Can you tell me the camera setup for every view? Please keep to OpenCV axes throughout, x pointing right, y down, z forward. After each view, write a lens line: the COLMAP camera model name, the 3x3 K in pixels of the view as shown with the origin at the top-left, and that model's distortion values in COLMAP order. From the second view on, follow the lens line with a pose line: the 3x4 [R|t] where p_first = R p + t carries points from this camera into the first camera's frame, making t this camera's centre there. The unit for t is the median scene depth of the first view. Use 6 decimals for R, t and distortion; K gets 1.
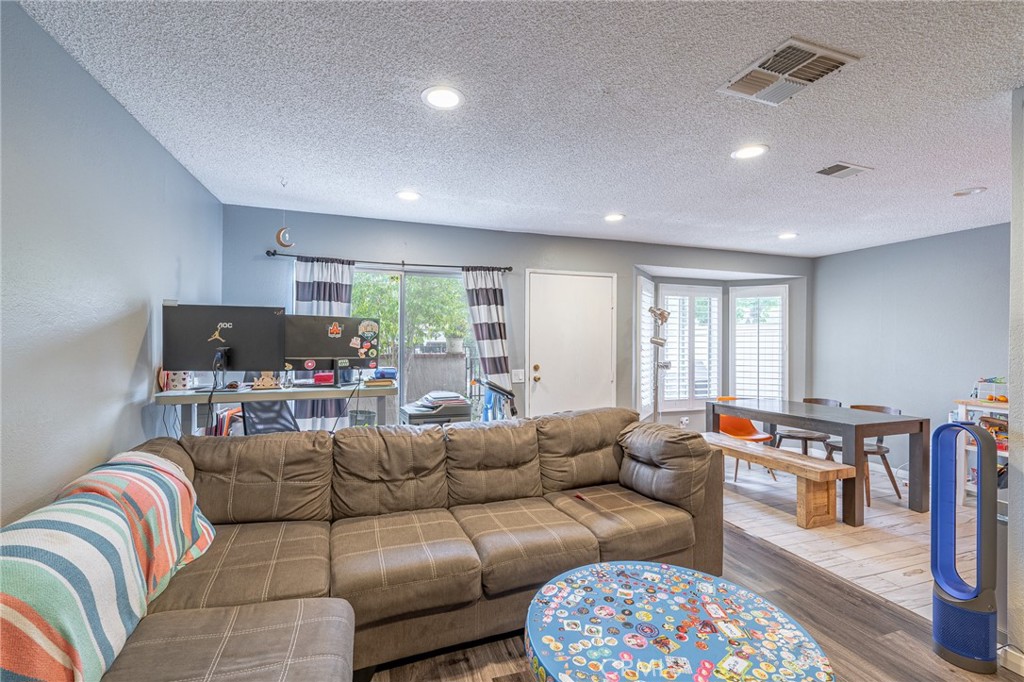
lens RADIAL K [[449.7, 0, 513.2], [0, 449.7, 344.4], [0, 0, 1]] dist [-0.000360, 0.000094]
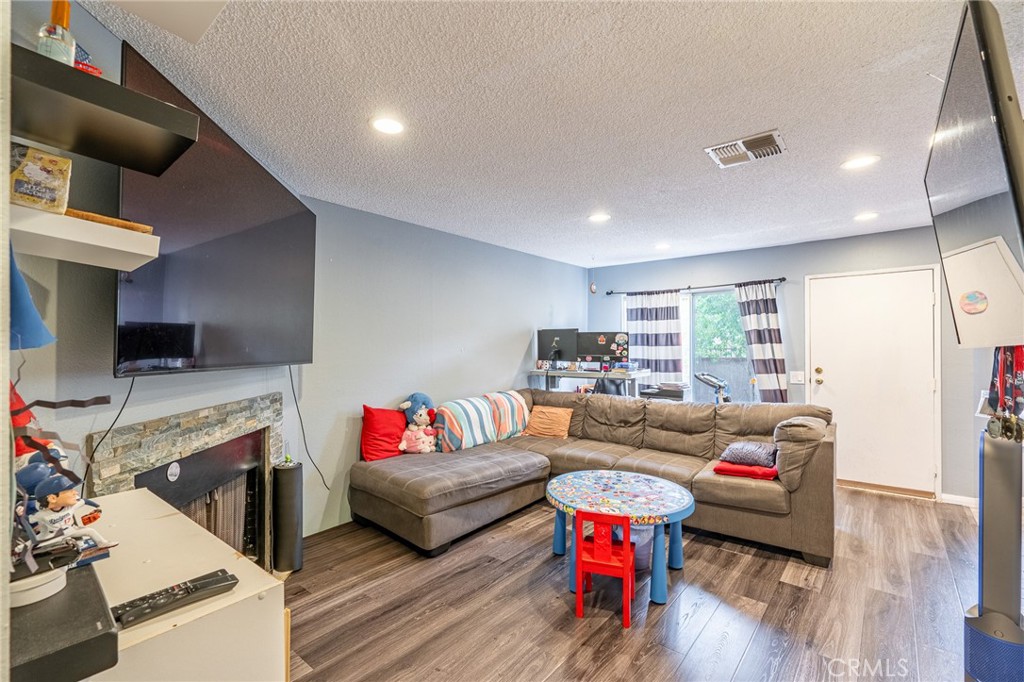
lens RADIAL K [[449.7, 0, 511.7], [0, 449.7, 345.3], [0, 0, 1]] dist [-0.000360, 0.000094]
pose [[0.516394, -0.009754, -0.856296, 0.888068], [-0.000517, 0.999931, -0.011702, 0.010116], [0.856351, 0.006485, 0.516354, -0.206301]]
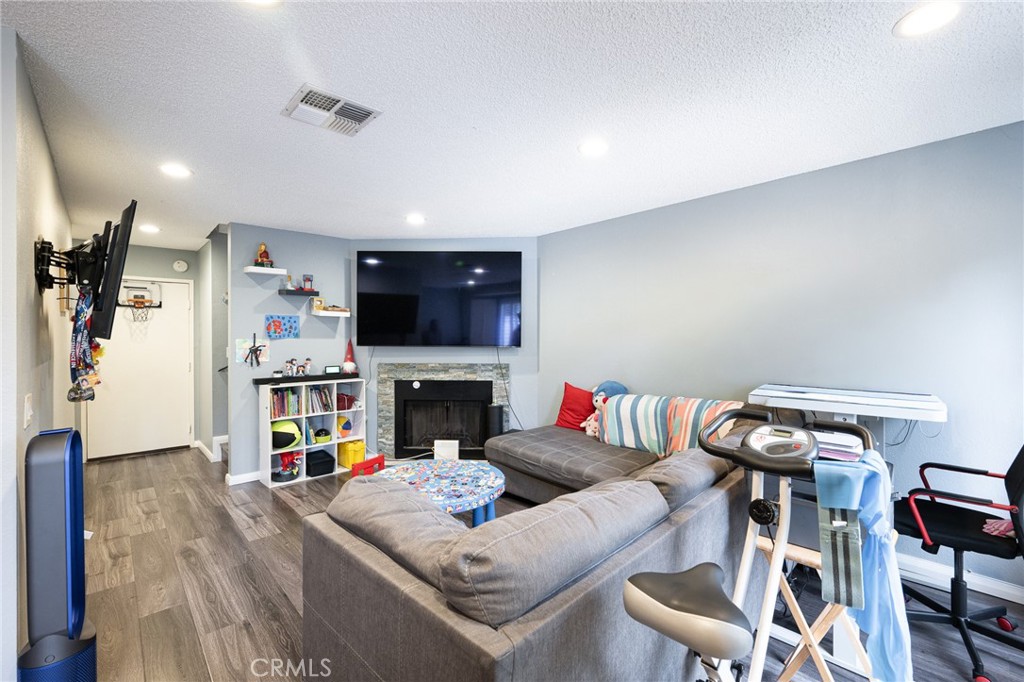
lens RADIAL K [[438.6, 0, 514.2], [0, 438.6, 337.0], [0, 0, 1]] dist [-0.000938, 0.000376]
pose [[-0.914254, -0.002201, -0.405136, 0.397246], [-0.003145, 0.999994, 0.001664, -0.000804], [0.405130, 0.002795, -0.914255, 1.439879]]
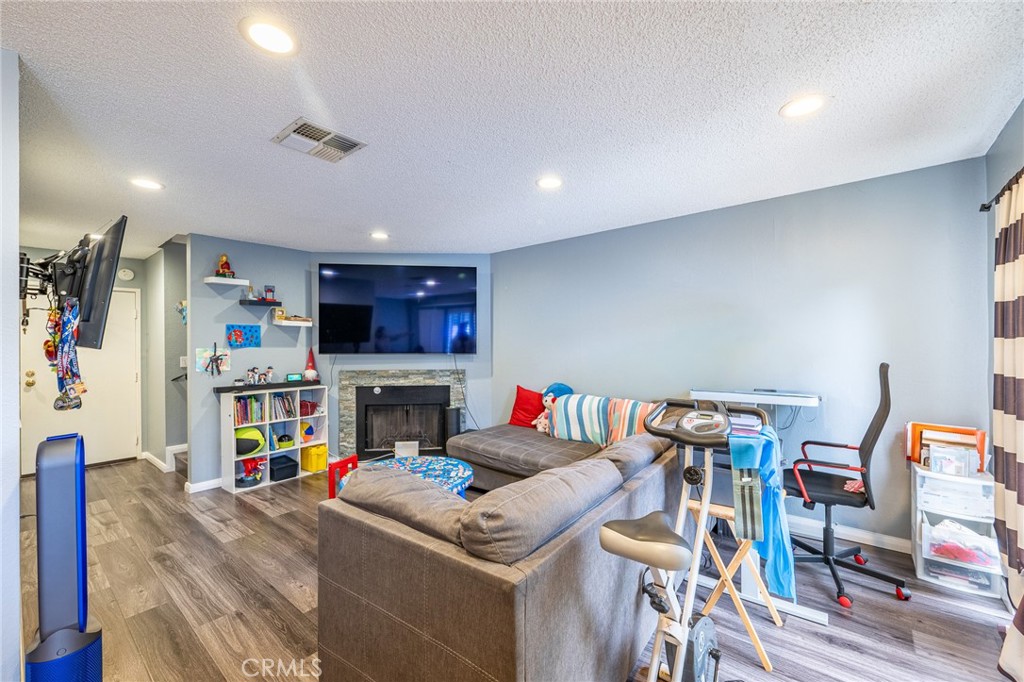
lens RADIAL K [[415.9, 0, 512.5], [0, 415.9, 343.2], [0, 0, 1]] dist [-0.002535, -0.000131]
pose [[-0.851128, 0.000783, -0.524958, 0.481694], [0.002413, 0.999994, -0.002422, -0.000342], [0.524953, -0.003328, -0.851124, 1.481969]]
